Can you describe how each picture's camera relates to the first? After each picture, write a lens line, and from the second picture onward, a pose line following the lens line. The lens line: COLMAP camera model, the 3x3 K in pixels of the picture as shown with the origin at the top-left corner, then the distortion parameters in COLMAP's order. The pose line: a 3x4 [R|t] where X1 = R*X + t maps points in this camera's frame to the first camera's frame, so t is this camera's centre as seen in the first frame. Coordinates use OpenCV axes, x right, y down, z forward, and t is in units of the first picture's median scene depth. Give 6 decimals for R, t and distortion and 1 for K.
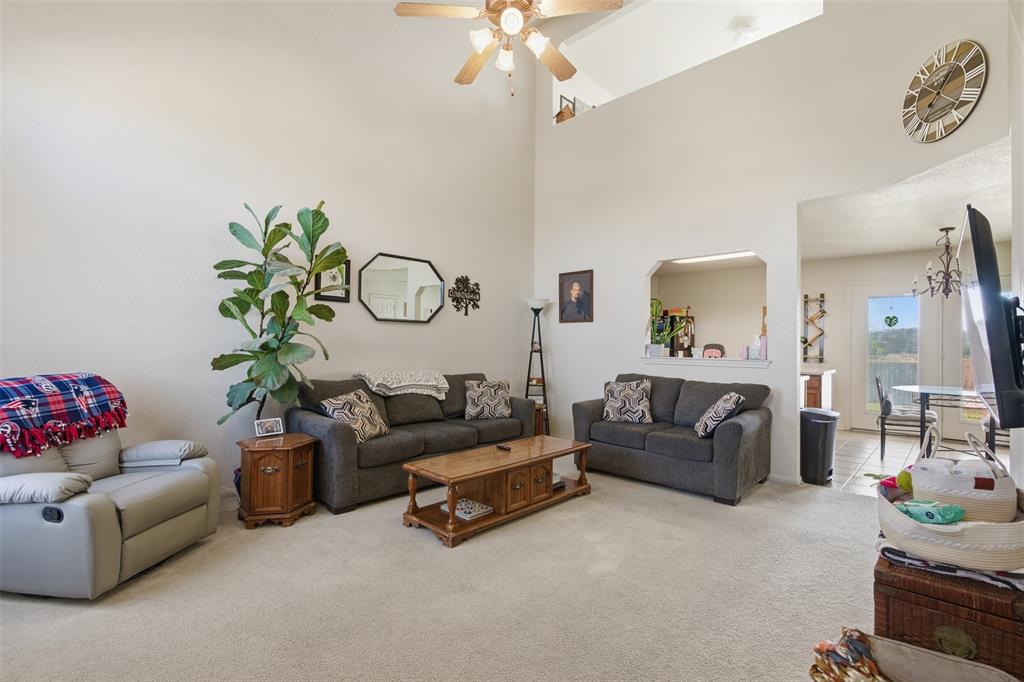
lens RADIAL K [[452.6, 0, 512.0], [0, 452.6, 341.0], [0, 0, 1]] dist [0.000950, 0.000316]
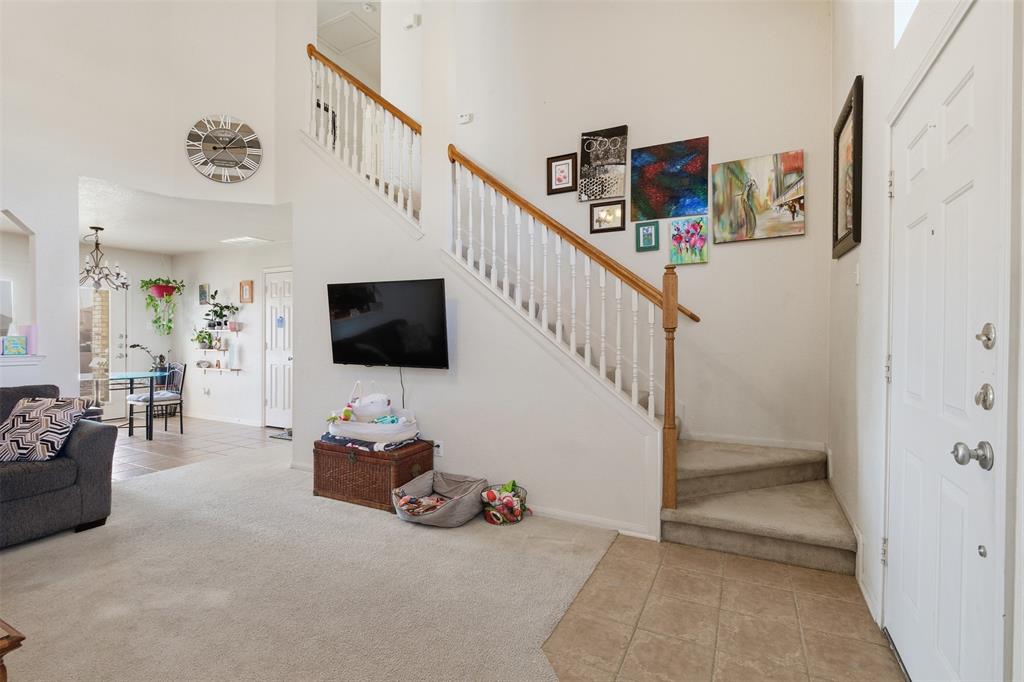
lens RADIAL K [[461.6, 0, 516.7], [0, 461.6, 341.1], [0, 0, 1]] dist [-0.002952, 0.000521]
pose [[-0.284737, -0.015369, 0.958483, -0.373102], [-0.010330, 0.999863, 0.012964, -0.001231], [-0.958550, -0.006210, -0.284856, 0.335198]]
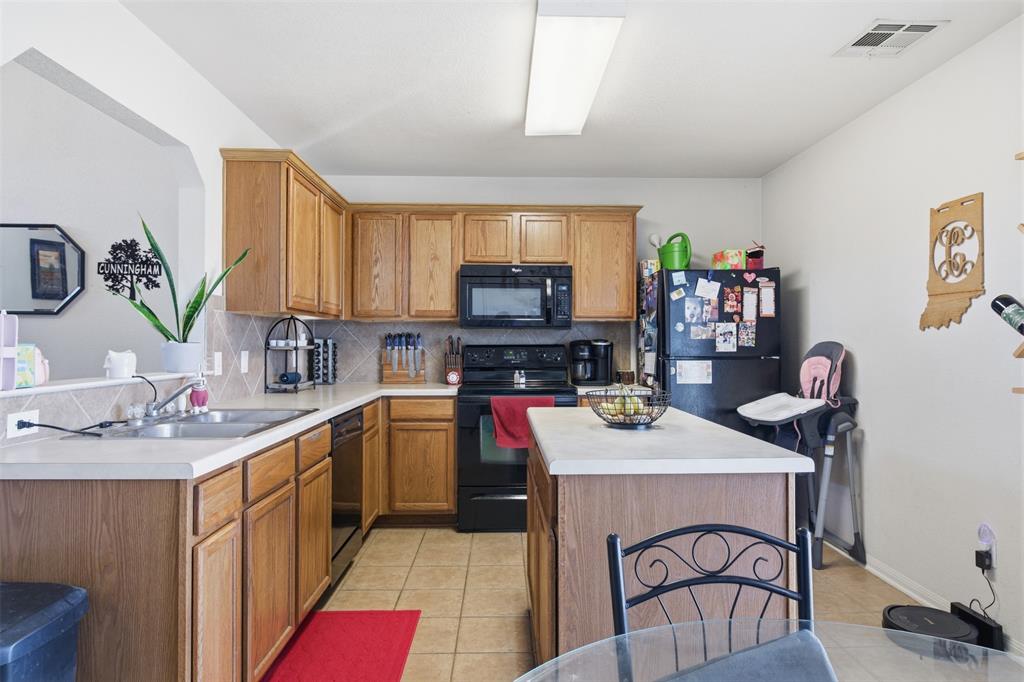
lens RADIAL K [[605.6, 0, 512.0], [0, 605.6, 341.0], [0, 0, 1]] dist [-0.002417, 0.000280]
pose [[0.709015, -0.008320, -0.705145, 0.926883], [0.005644, 0.999965, -0.006124, 0.011370], [0.705171, 0.000362, 0.709037, 0.793180]]
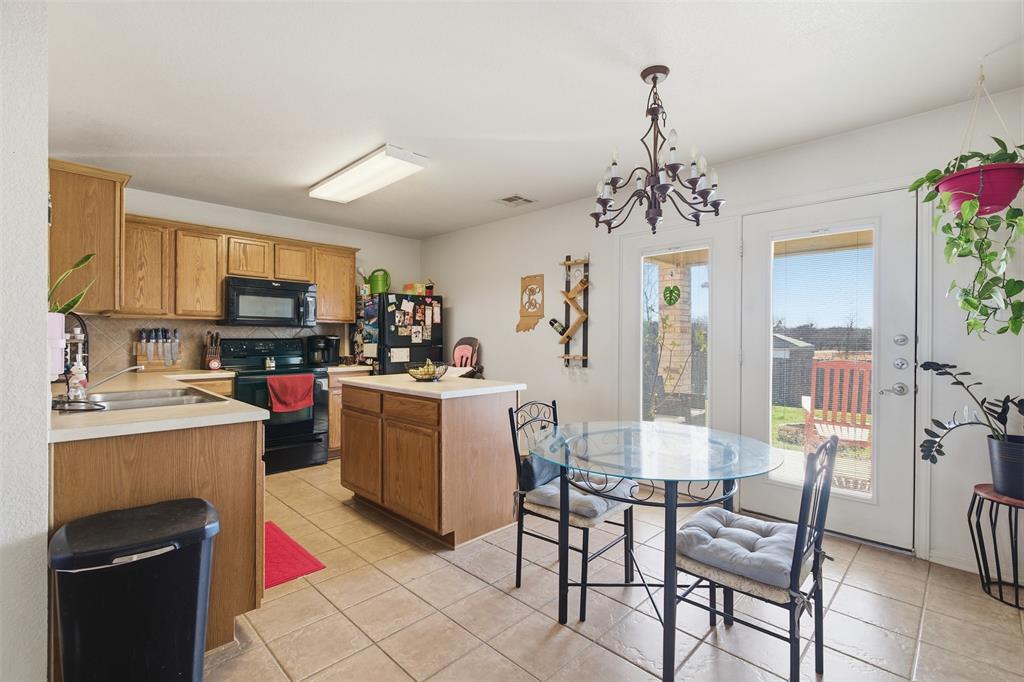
lens RADIAL K [[461.6, 0, 516.7], [0, 461.6, 341.1], [0, 0, 1]] dist [-0.002952, 0.000521]
pose [[0.999917, -0.002548, -0.012642, 0.811786], [0.002653, 0.999963, 0.008228, 0.010477], [0.012620, -0.008261, 0.999886, 0.522501]]
